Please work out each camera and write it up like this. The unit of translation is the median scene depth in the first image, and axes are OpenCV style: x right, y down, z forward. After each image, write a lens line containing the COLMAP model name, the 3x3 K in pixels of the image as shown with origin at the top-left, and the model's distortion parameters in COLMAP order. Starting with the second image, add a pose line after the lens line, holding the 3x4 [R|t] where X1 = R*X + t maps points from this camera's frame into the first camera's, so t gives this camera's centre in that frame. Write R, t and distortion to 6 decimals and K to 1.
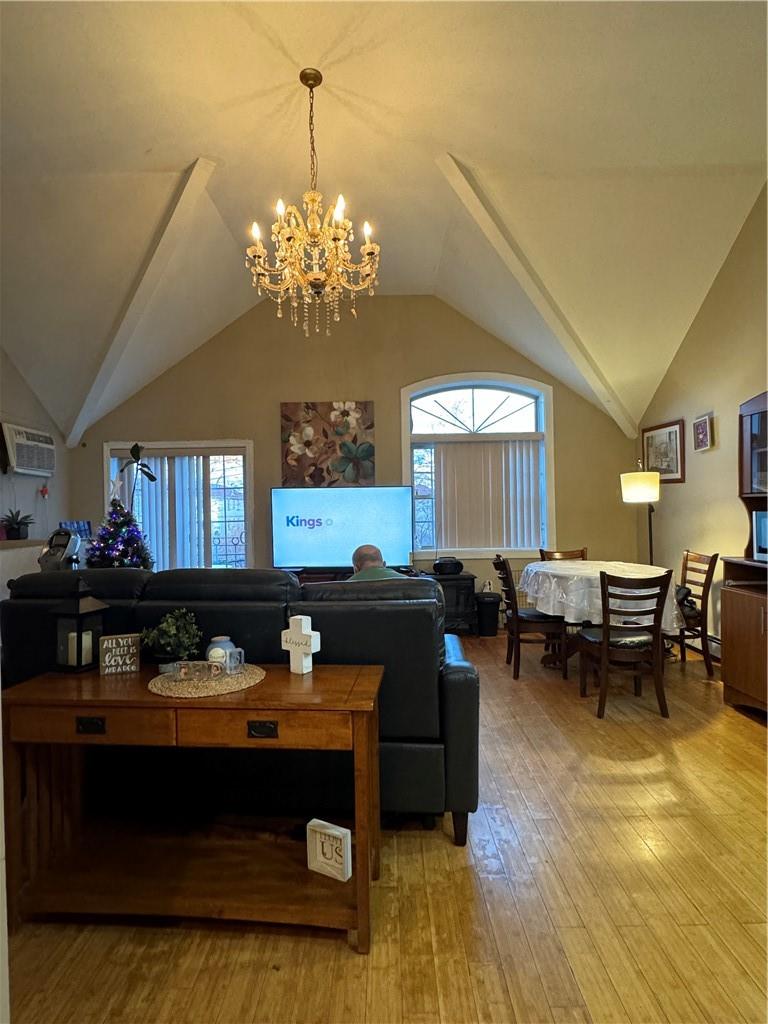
lens RADIAL K [[539.2, 0, 378.4], [0, 539.2, 512.7], [0, 0, 1]] dist [-0.002441, 0.000515]
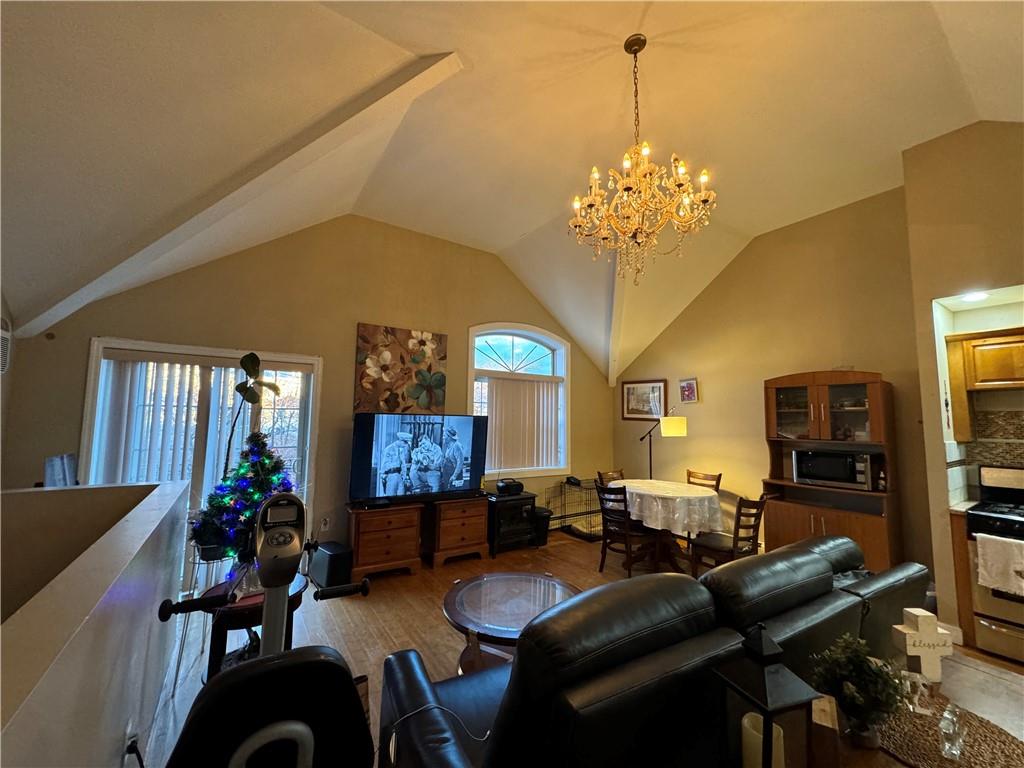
lens RADIAL K [[408.1, 0, 512.2], [0, 408.1, 383.8], [0, 0, 1]] dist [0.000542, -0.000680]
pose [[0.823794, 0.078047, 0.561491, -0.354771], [-0.025159, 0.994535, -0.101328, -0.029428], [-0.566330, 0.069347, 0.821256, 0.258907]]
